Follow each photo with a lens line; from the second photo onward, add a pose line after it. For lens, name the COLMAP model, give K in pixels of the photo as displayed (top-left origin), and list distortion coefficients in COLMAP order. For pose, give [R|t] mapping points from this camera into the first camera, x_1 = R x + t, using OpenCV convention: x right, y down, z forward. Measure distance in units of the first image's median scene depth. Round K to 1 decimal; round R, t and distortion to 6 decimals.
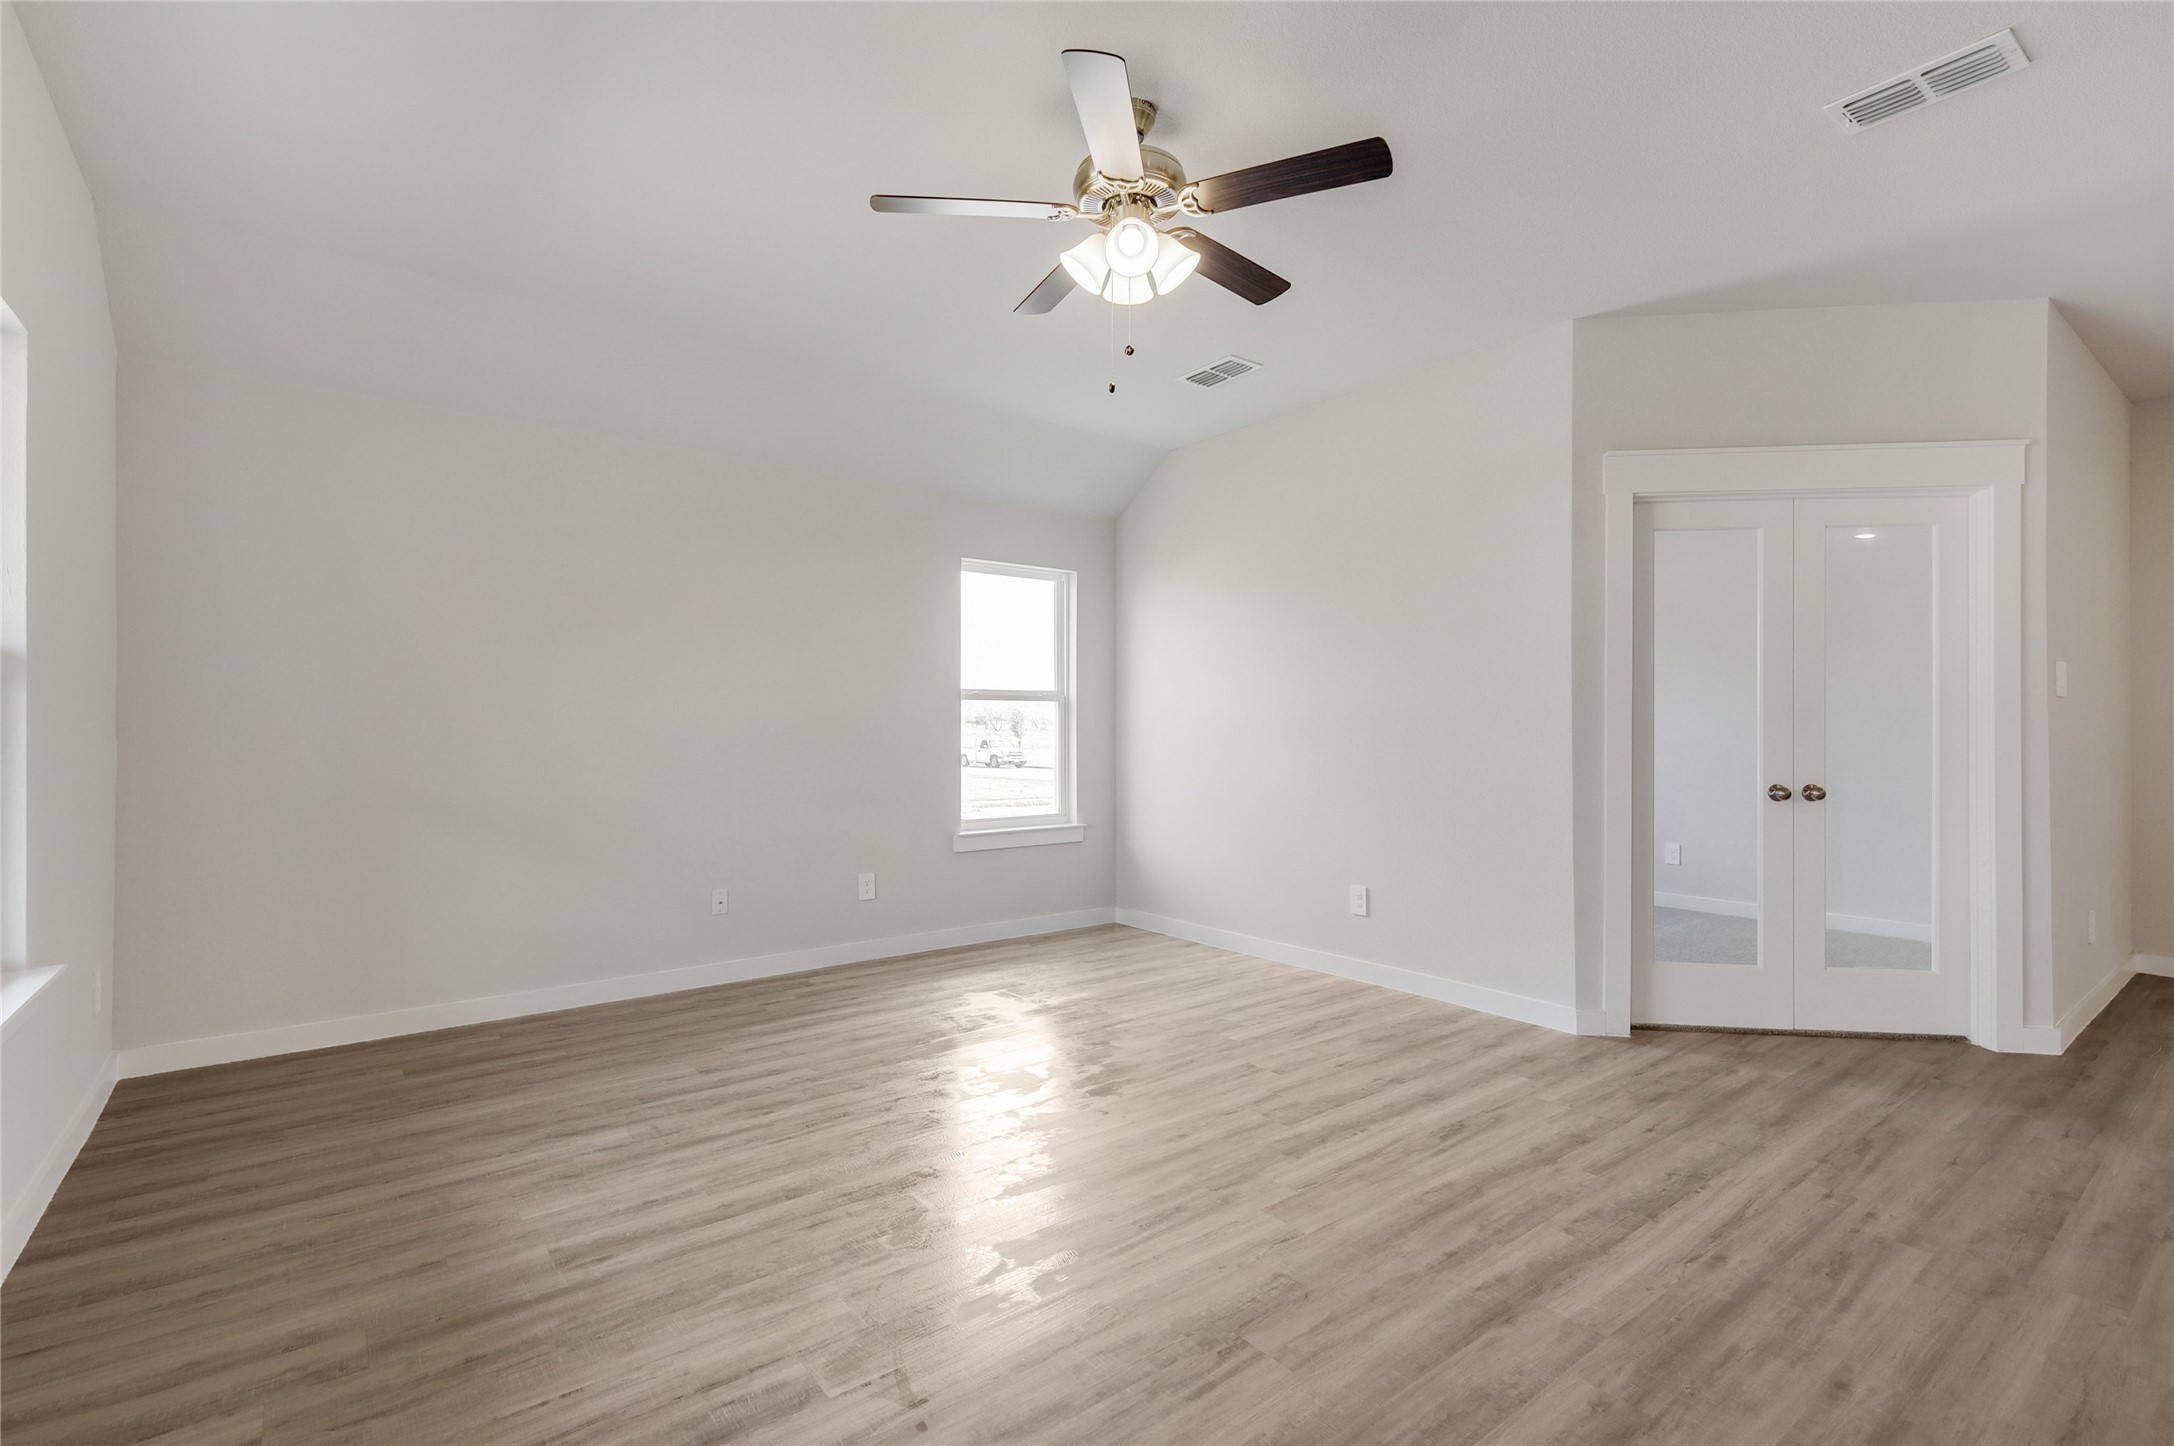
lens RADIAL K [[990.8, 0, 1083.4], [0, 990.8, 717.6], [0, 0, 1]] dist [0.001868, 0.000136]
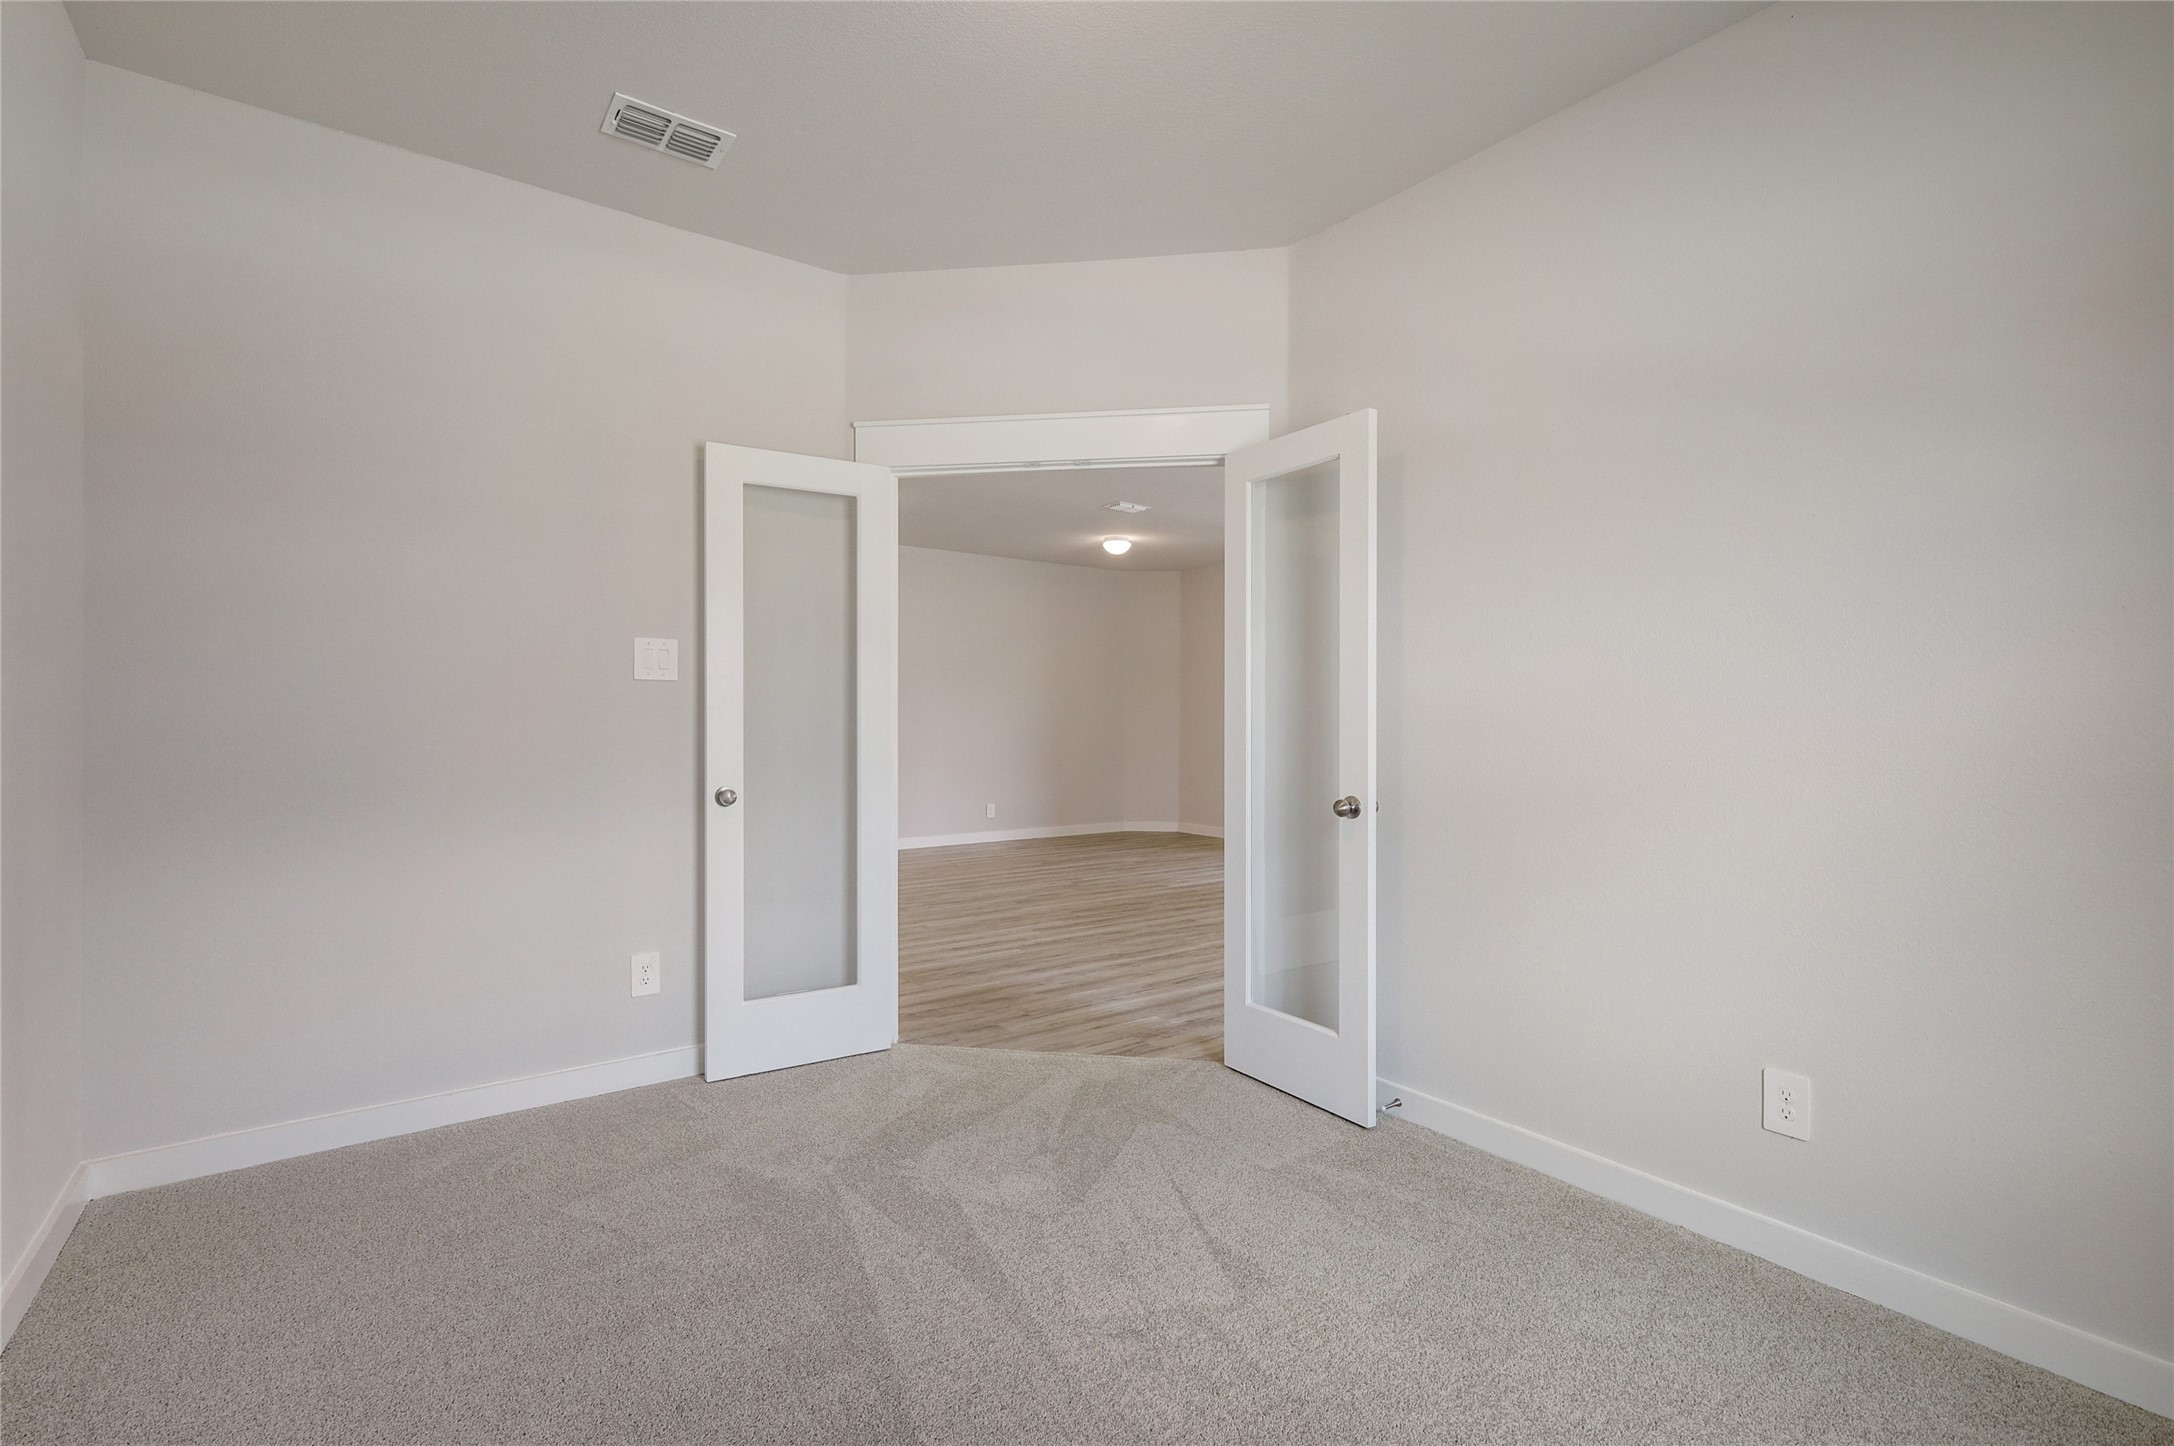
lens RADIAL K [[996.4, 0, 1086.1], [0, 996.4, 717.4], [0, 0, 1]] dist [0.002624, 0.000467]
pose [[-0.999665, -0.005965, 0.025199, 0.785803], [-0.006106, 0.999966, -0.005541, 0.009185], [-0.025165, -0.005693, -0.999667, 2.280947]]
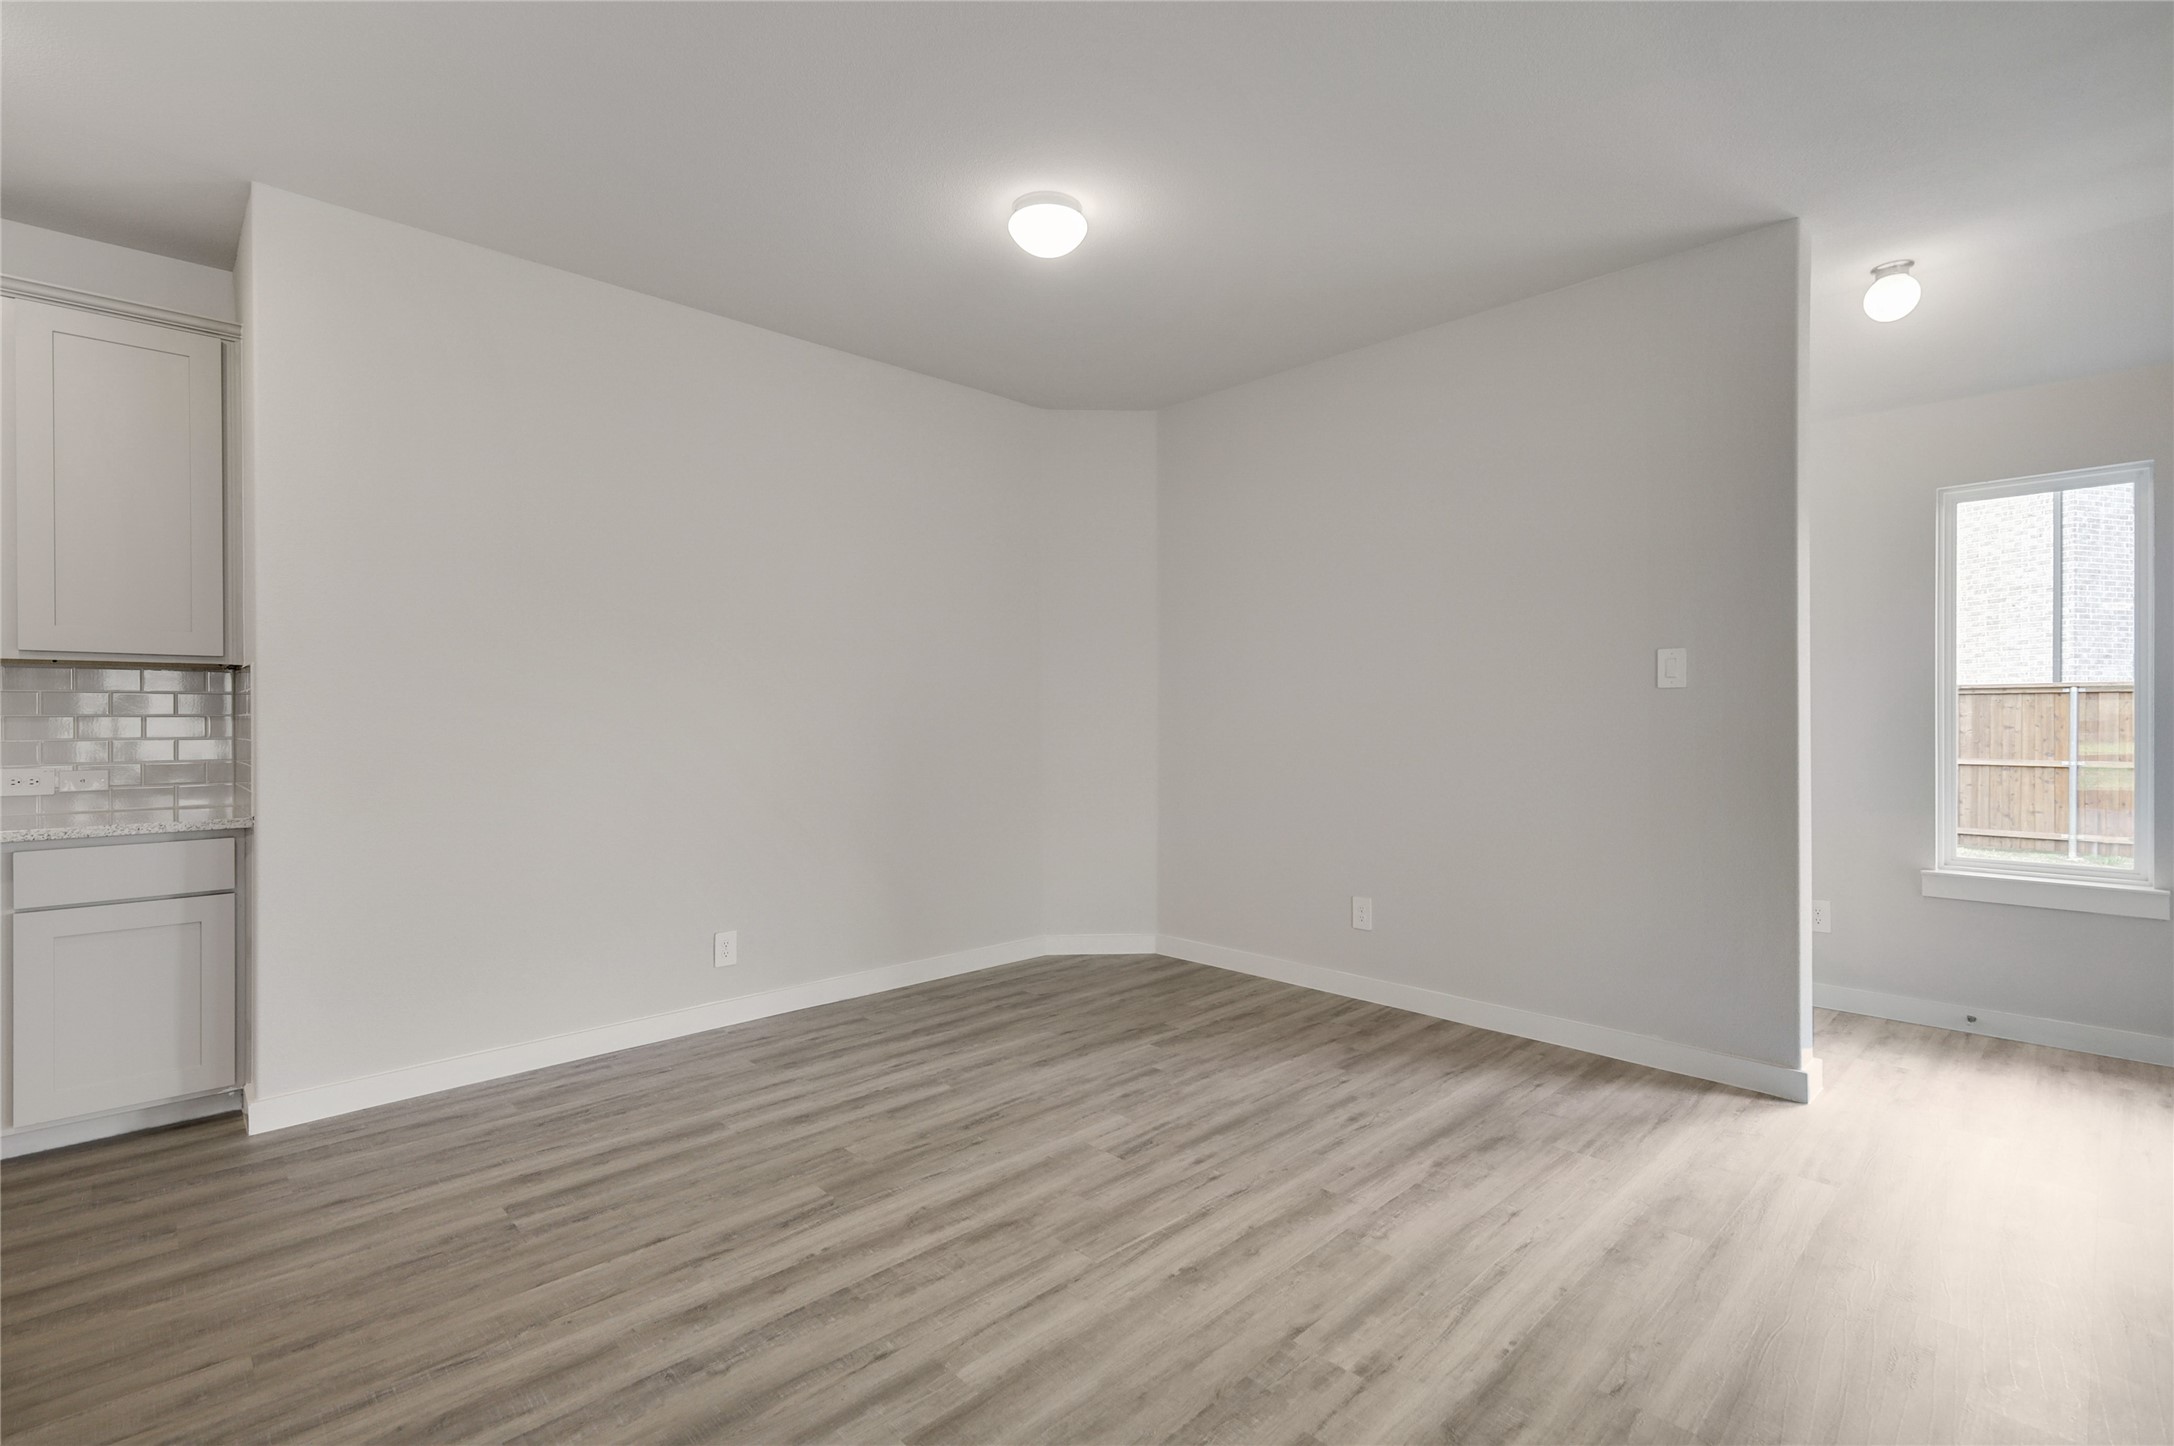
lens RADIAL K [[983.3, 0, 1093.3], [0, 983.3, 722.0], [0, 0, 1]] dist [0.006388, 0.000427]
pose [[-0.993784, -0.000014, -0.111321, 0.835801], [0.000483, 0.999990, -0.004438, 0.006097], [0.111320, -0.004465, -0.993775, 0.546180]]
